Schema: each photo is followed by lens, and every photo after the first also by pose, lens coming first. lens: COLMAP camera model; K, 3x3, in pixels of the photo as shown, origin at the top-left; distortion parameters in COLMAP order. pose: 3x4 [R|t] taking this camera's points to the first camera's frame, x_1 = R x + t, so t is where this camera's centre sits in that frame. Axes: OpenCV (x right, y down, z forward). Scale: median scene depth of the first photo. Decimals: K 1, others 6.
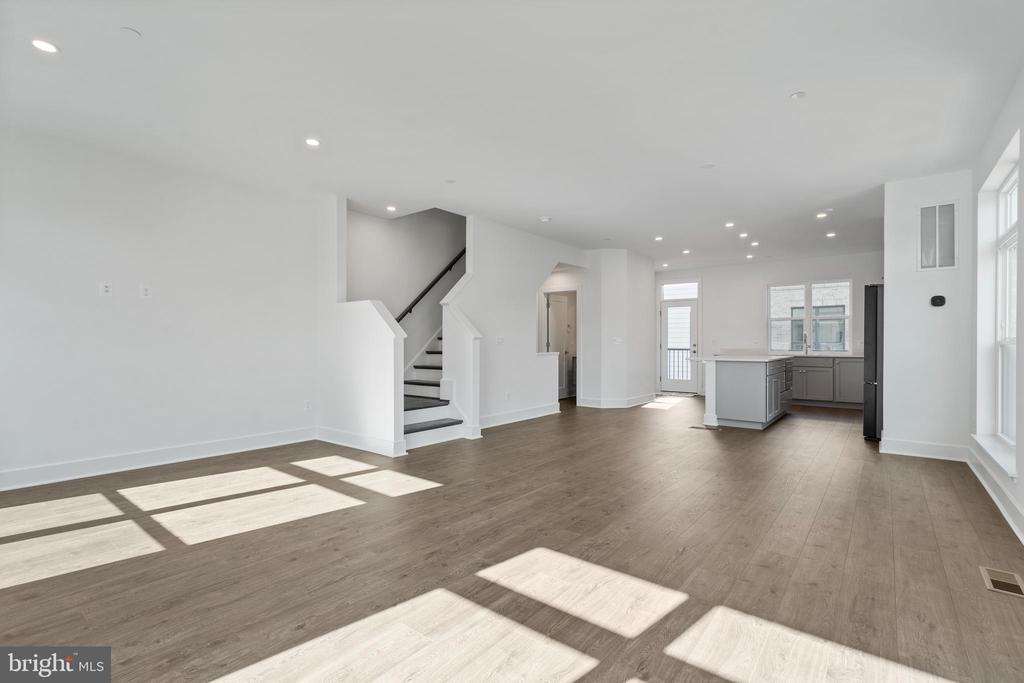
lens RADIAL K [[475.5, 0, 506.4], [0, 475.5, 339.5], [0, 0, 1]] dist [-0.015602, 0.000627]
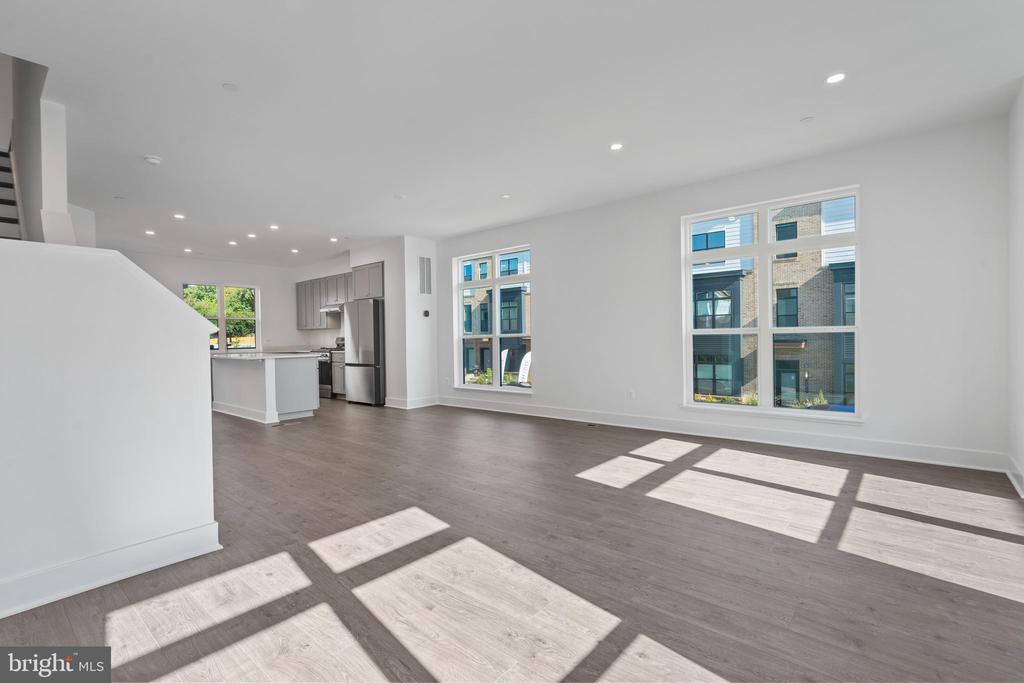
lens RADIAL K [[475.5, 0, 511.8], [0, 475.5, 341.4], [0, 0, 1]] dist [-0.015602, 0.000627]
pose [[0.031144, -0.011536, 0.999448, -1.325196], [0.011595, 0.999870, 0.011179, 0.004090], [-0.999448, 0.011240, 0.031274, 1.083495]]
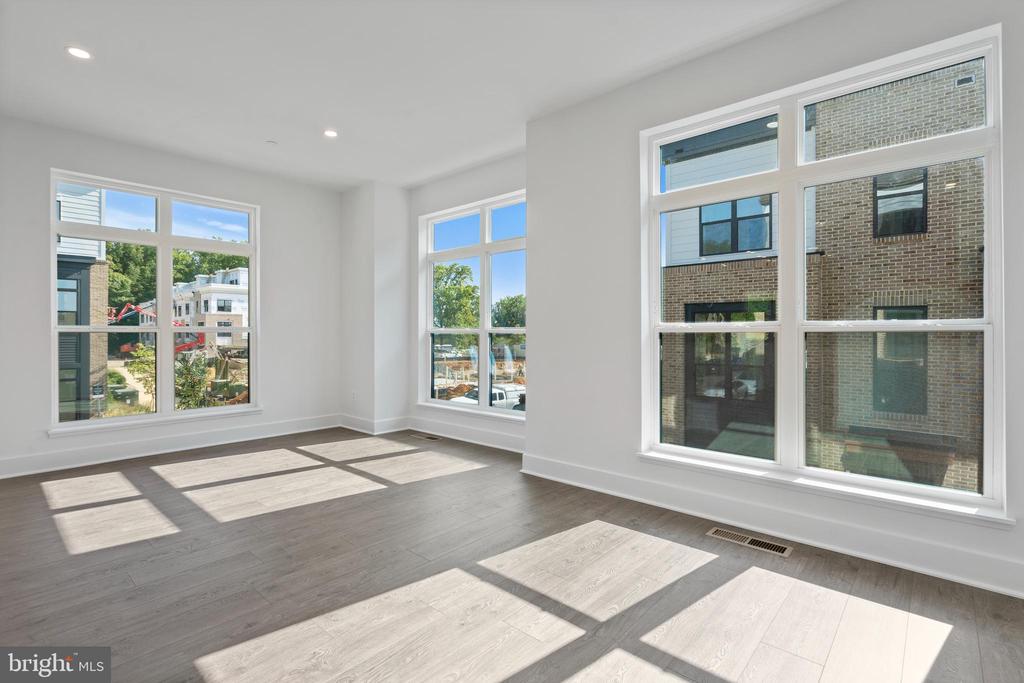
lens RADIAL K [[475.5, 0, 514.4], [0, 475.5, 338.2], [0, 0, 1]] dist [-0.015602, 0.000627]
pose [[-0.999397, -0.005398, 0.034286, -0.770817], [-0.005231, 0.999974, 0.004974, 0.009899], [-0.034312, 0.004791, -0.999400, 1.773166]]
